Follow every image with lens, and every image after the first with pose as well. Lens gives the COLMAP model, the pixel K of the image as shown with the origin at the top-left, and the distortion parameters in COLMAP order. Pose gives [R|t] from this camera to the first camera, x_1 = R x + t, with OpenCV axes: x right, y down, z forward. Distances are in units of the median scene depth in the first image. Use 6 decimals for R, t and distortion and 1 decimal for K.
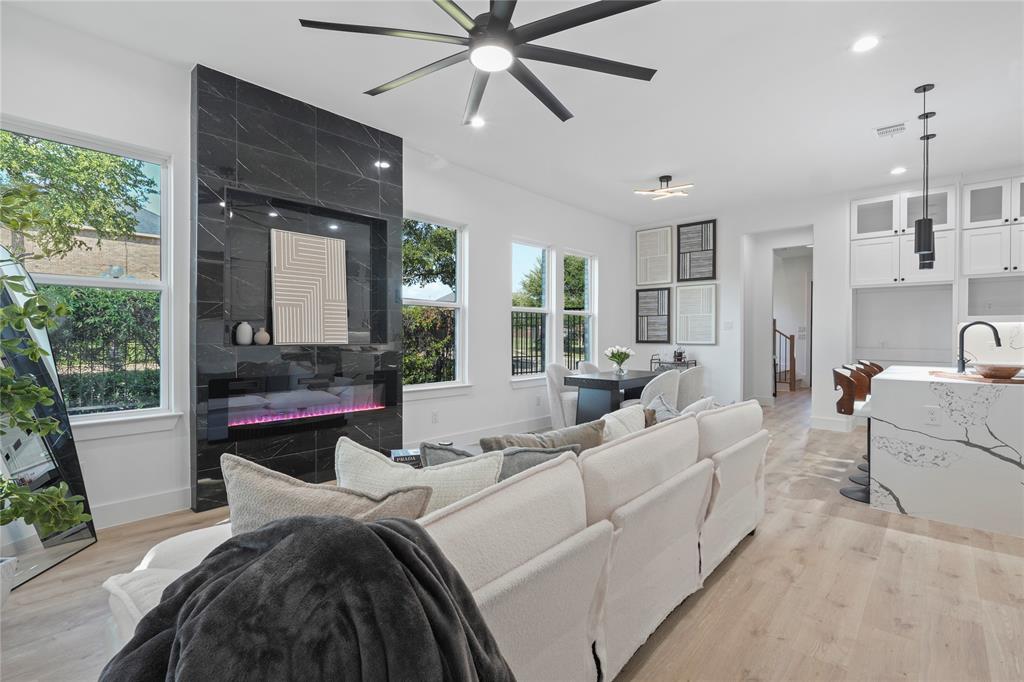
lens RADIAL K [[473.8, 0, 506.6], [0, 473.8, 337.0], [0, 0, 1]] dist [-0.003214, 0.001810]
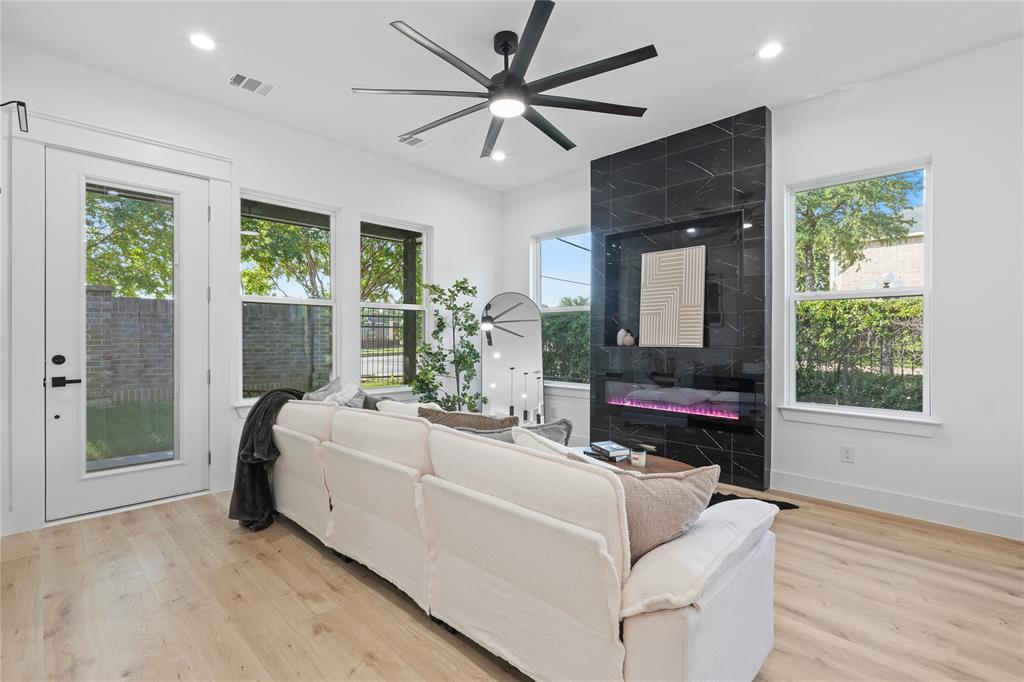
lens RADIAL K [[473.8, 0, 511.9], [0, 473.8, 338.9], [0, 0, 1]] dist [-0.003214, 0.001810]
pose [[-0.027488, 0.000956, -0.999622, 0.513775], [-0.004930, 0.999987, 0.001091, -0.001926], [0.999610, 0.004958, -0.027483, 0.460228]]
